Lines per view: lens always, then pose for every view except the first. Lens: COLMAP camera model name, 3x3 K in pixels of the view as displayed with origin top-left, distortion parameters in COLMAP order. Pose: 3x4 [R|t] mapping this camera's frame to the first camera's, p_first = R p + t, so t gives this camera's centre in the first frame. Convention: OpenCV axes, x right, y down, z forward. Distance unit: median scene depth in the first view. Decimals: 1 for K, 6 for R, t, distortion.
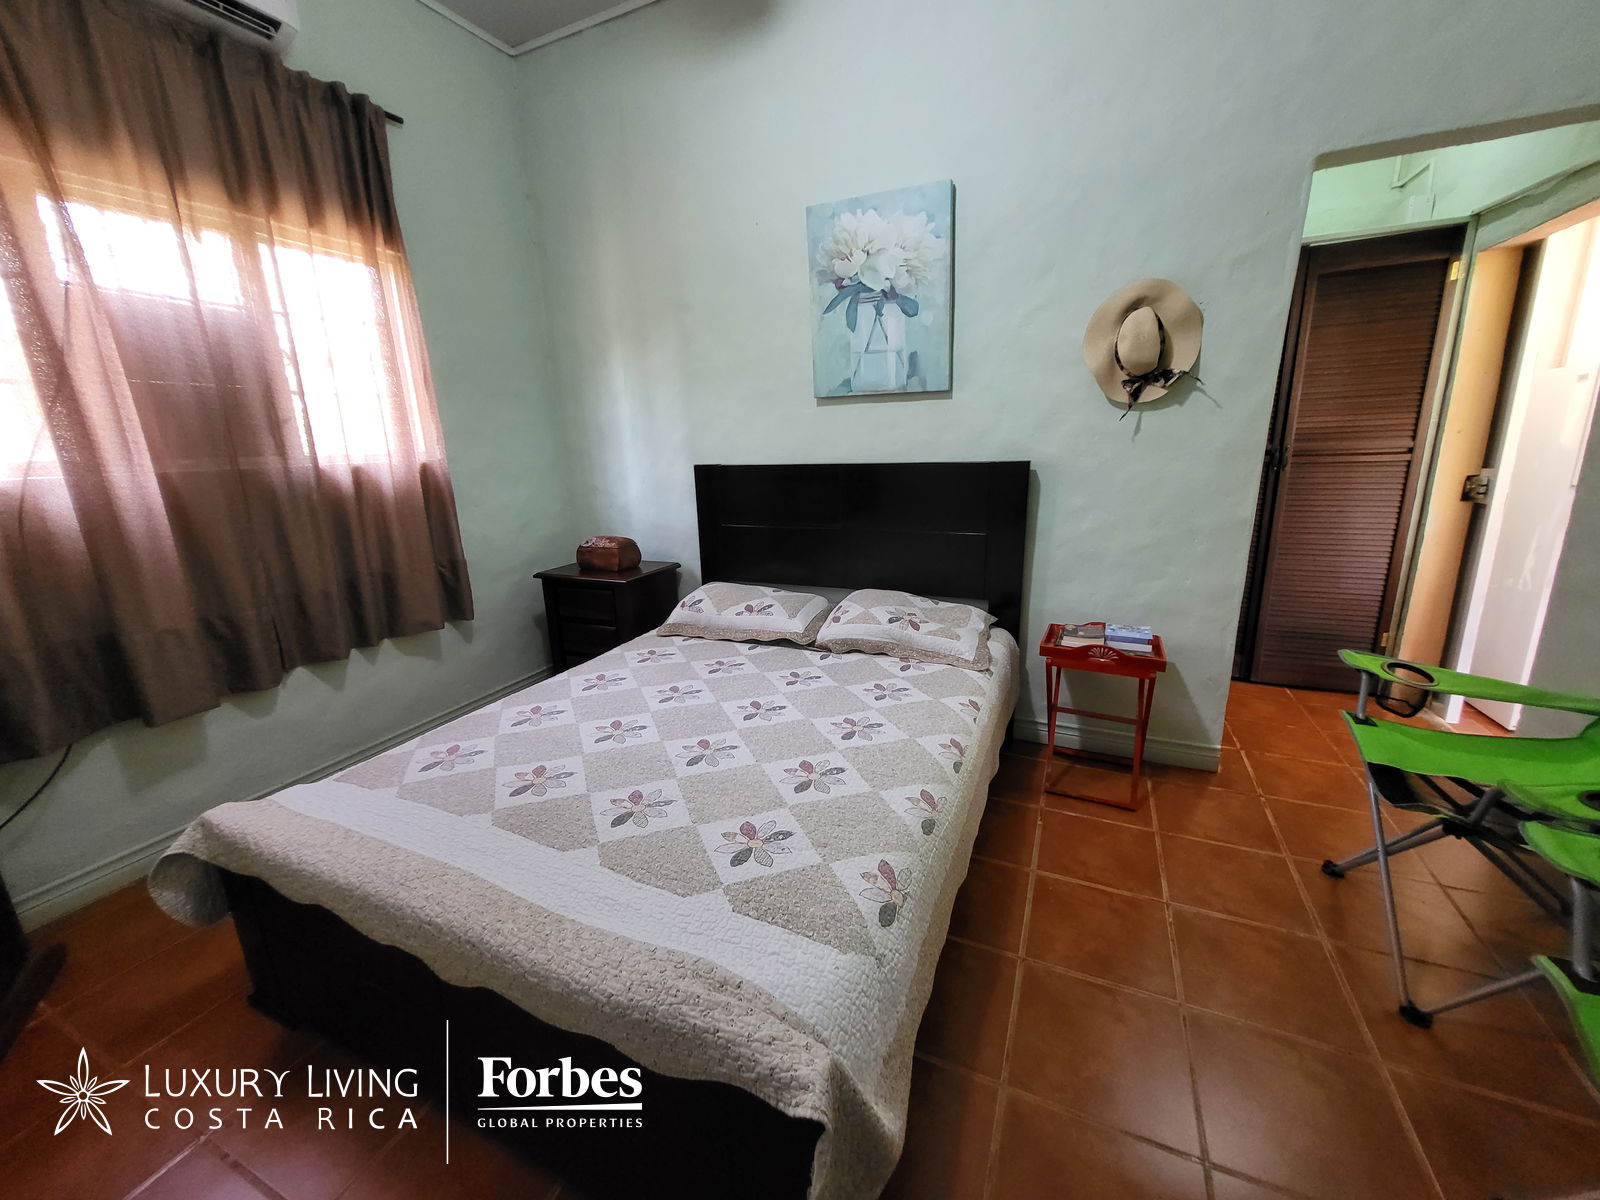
lens RADIAL K [[630.3, 0, 799.3], [0, 630.3, 593.4], [0, 0, 1]] dist [0.003048, -0.001980]
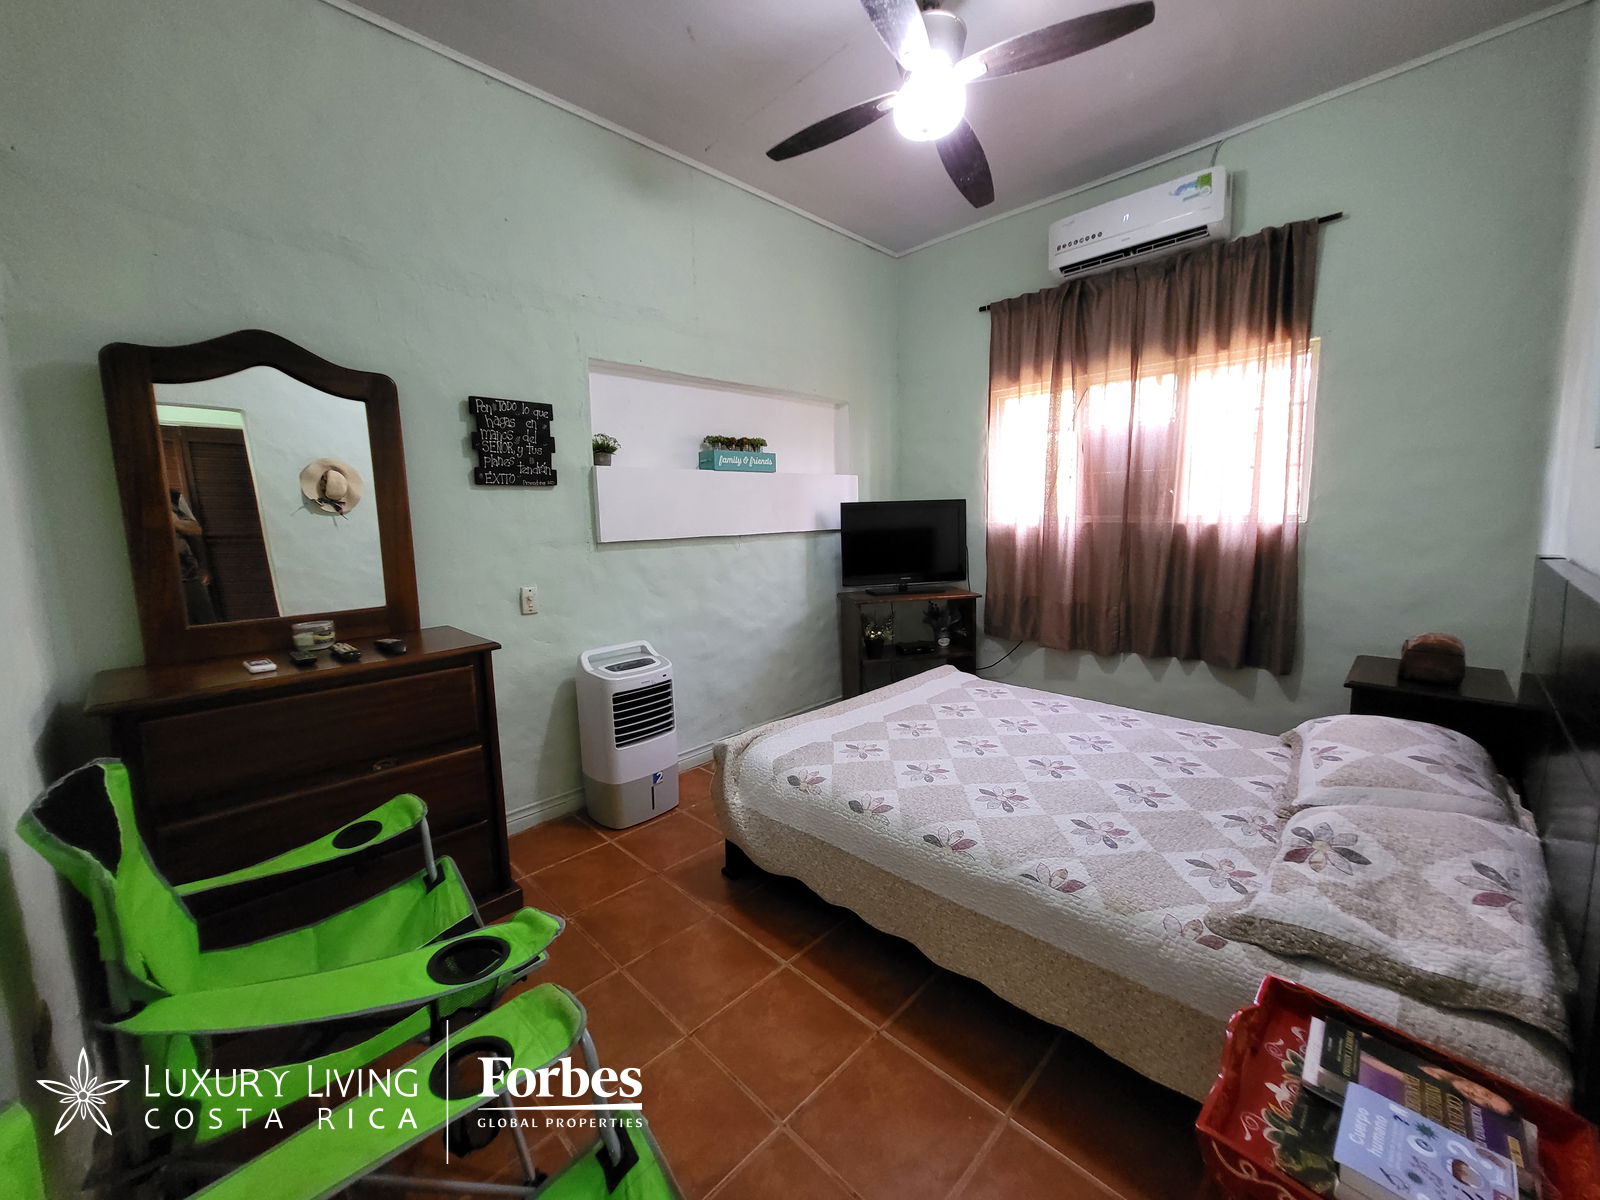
lens RADIAL K [[630.3, 0, 799.0], [0, 630.3, 593.8], [0, 0, 1]] dist [0.003048, -0.001980]
pose [[-0.345132, 0.166890, -0.923597, 1.059364], [-0.195476, 0.949702, 0.244653, -0.286012], [0.917972, 0.264978, -0.295150, 0.850191]]
